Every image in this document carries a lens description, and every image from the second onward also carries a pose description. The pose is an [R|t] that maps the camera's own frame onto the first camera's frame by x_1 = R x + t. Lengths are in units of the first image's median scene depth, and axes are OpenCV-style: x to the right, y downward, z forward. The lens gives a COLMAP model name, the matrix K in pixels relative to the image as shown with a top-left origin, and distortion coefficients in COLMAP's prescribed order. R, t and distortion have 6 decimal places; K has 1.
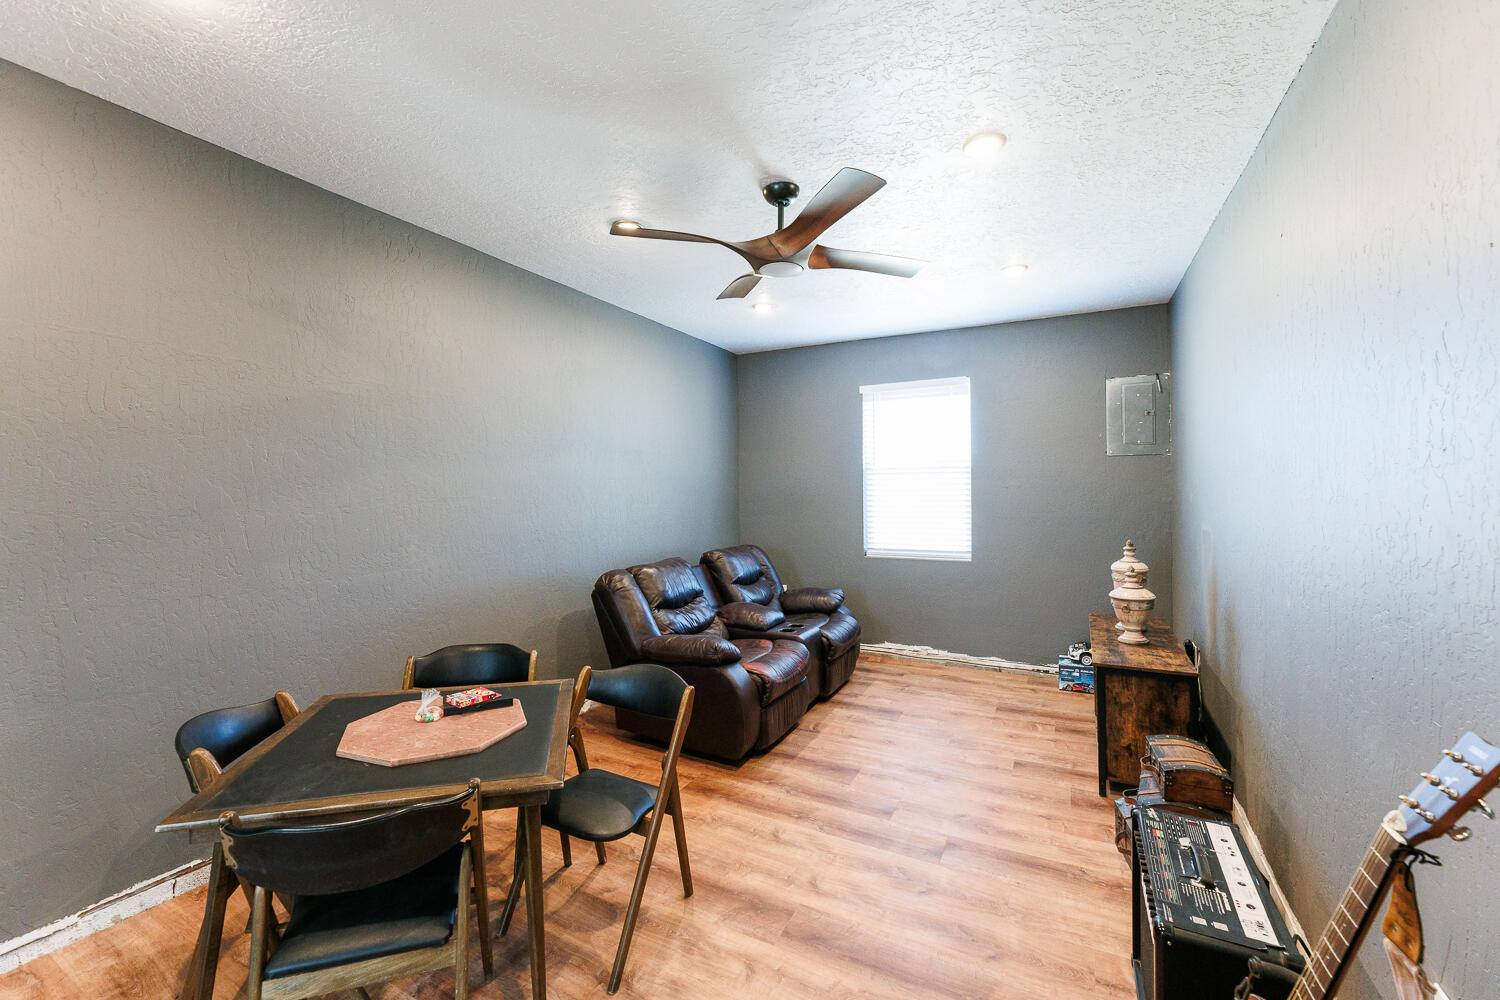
lens RADIAL K [[598.0, 0, 752.0], [0, 598.0, 493.1], [0, 0, 1]] dist [-0.000680, 0.000086]
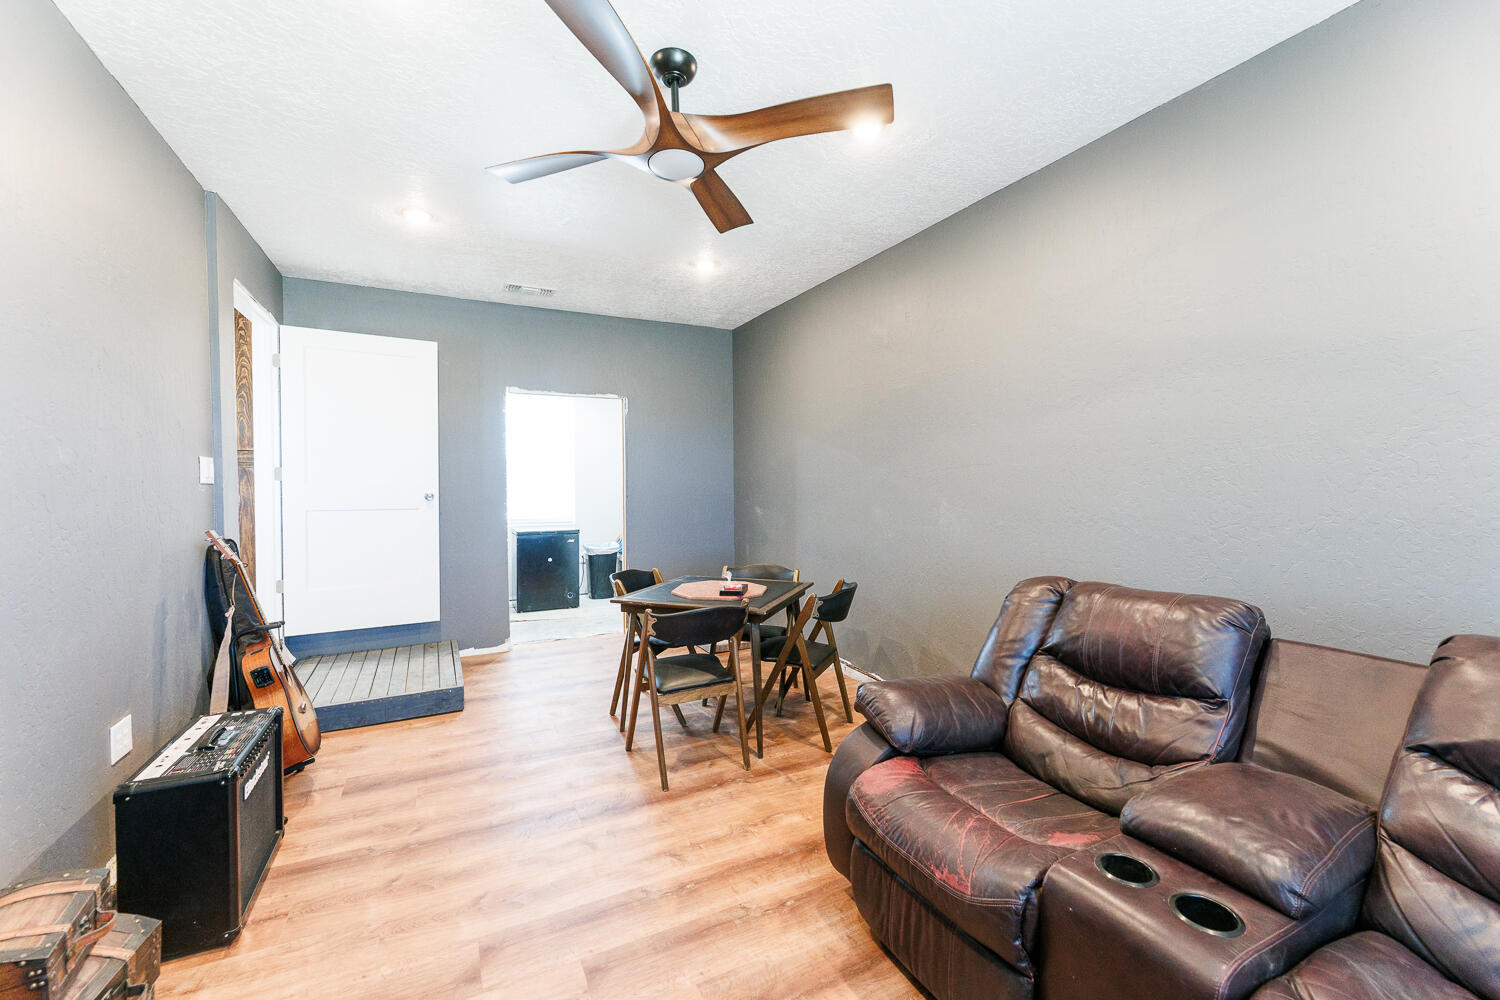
lens RADIAL K [[598.0, 0, 749.3], [0, 598.0, 499.3], [0, 0, 1]] dist [-0.000680, 0.000086]
pose [[-0.574078, 0.029962, -0.818253, 0.704600], [-0.004281, 0.999207, 0.039592, 0.035220], [0.818790, 0.026232, -0.573494, 1.668794]]
